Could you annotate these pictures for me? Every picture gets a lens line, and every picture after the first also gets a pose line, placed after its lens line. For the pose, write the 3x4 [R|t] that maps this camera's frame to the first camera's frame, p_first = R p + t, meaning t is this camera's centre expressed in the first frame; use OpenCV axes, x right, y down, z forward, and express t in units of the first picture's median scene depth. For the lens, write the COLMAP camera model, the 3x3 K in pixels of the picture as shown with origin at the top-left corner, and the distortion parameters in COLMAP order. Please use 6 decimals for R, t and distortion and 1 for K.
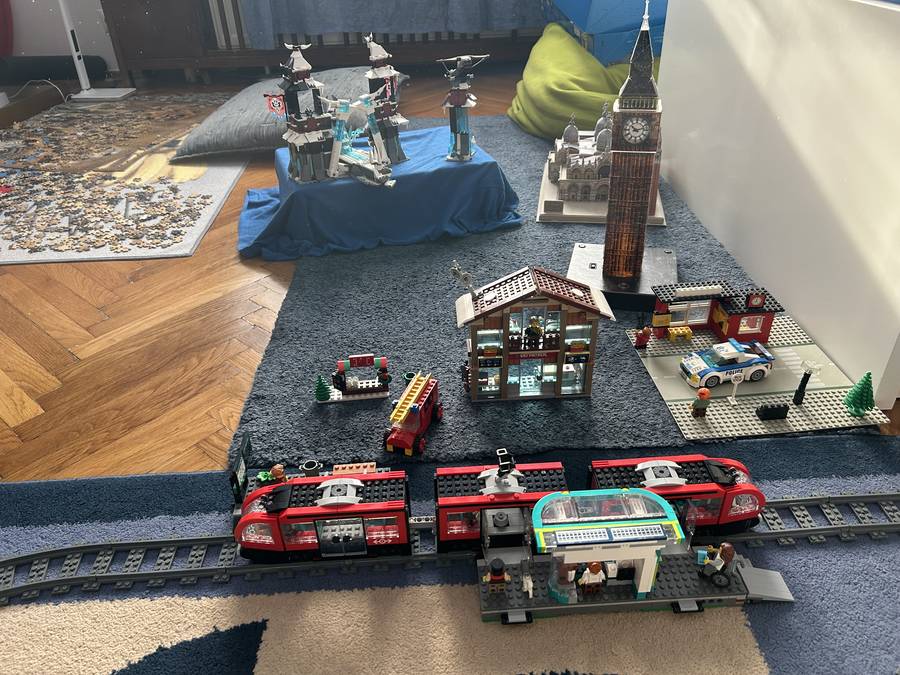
lens RADIAL K [[662.7, 0, 465.1], [0, 662.7, 335.2], [0, 0, 1]] dist [0.031989, -0.032309]
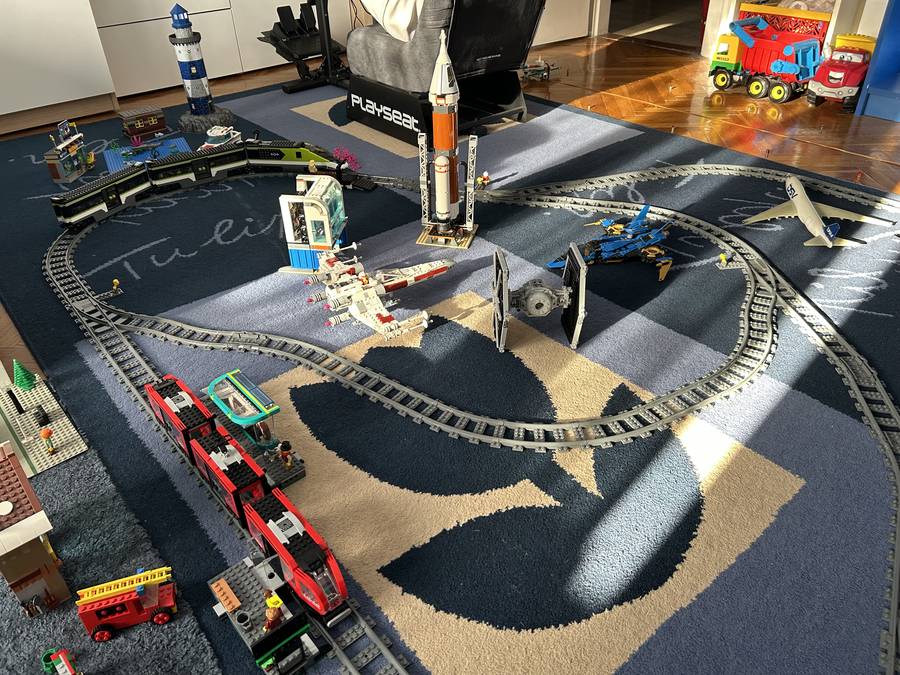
lens RADIAL K [[679.4, 0, 438.6], [0, 679.4, 336.1], [0, 0, 1]] dist [0.022507, -0.002337]
pose [[-0.607894, -0.409597, 0.680217, -0.840494], [0.466361, 0.509159, 0.723370, -0.564725], [-0.642629, 0.756959, -0.118495, 0.549310]]
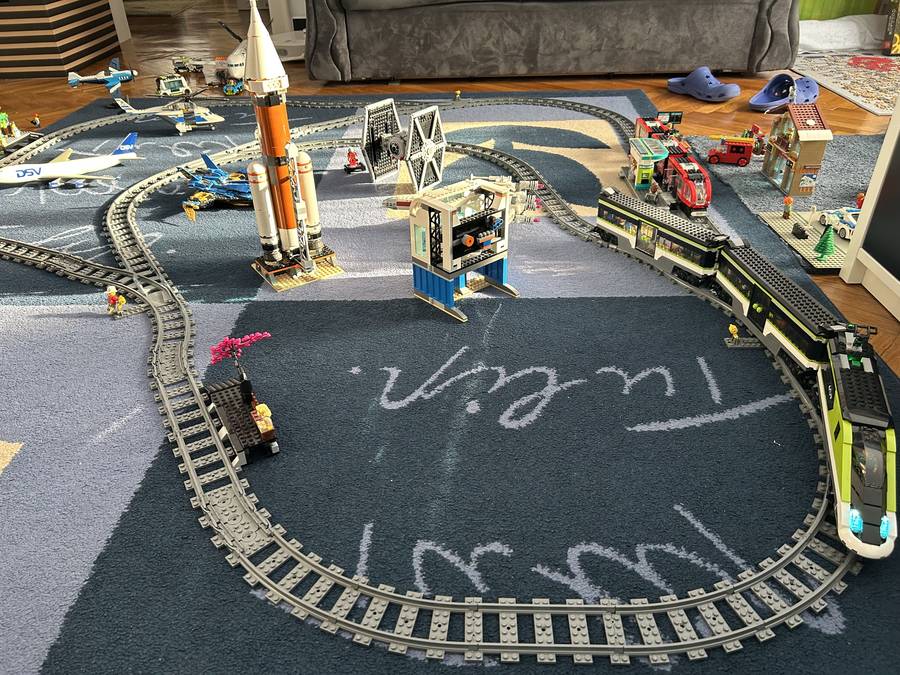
lens RADIAL K [[674.3, 0, 443.8], [0, 674.3, 339.1], [0, 0, 1]] dist [0.040828, -0.040378]
pose [[-0.071228, 0.572235, -0.816990, 1.905736], [-0.511372, 0.682291, 0.522472, -0.108972], [0.856402, 0.455001, 0.244027, 0.053843]]
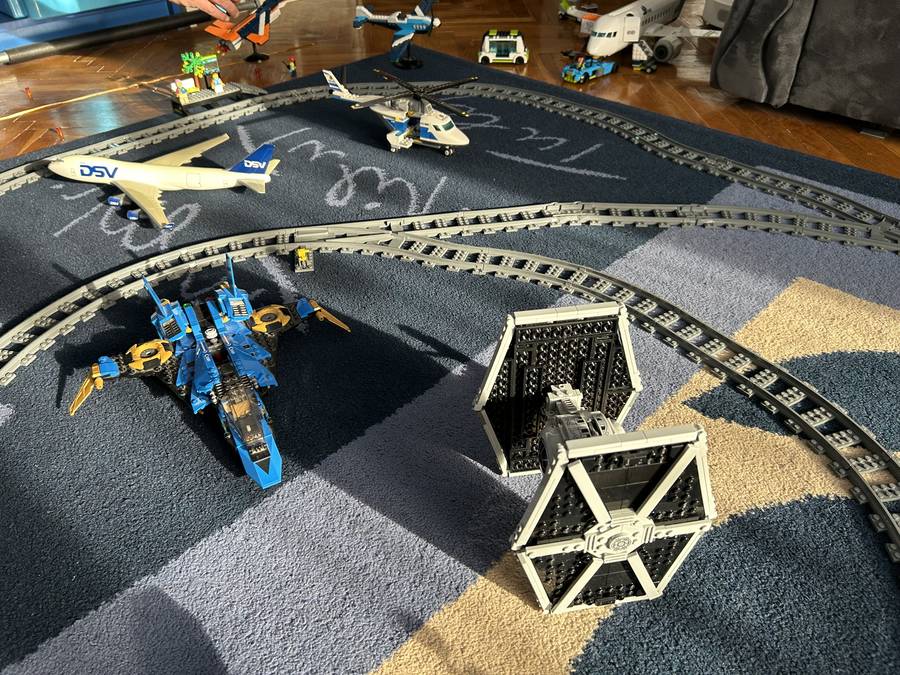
lens RADIAL K [[674.3, 0, 443.8], [0, 674.3, 339.1], [0, 0, 1]] dist [0.040828, -0.040378]
pose [[-0.735458, 0.456045, -0.501124, 0.413513], [-0.329339, 0.405745, 0.852589, 0.037175], [0.592147, 0.792082, -0.148215, 0.105179]]
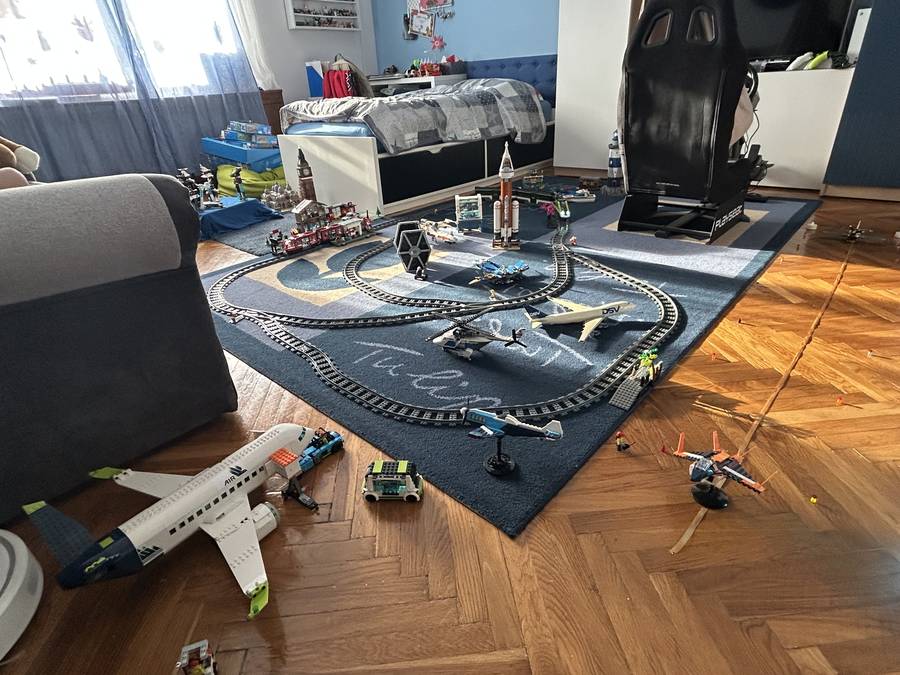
lens RADIAL K [[493.1, 0, 442.0], [0, 493.1, 338.3], [0, 0, 1]] dist [-0.003070, 0.000223]
pose [[0.704618, -0.337806, 0.624019, -1.557167], [0.409318, 0.911850, 0.031434, 0.971912], [-0.579631, 0.233273, 0.780776, -1.771941]]
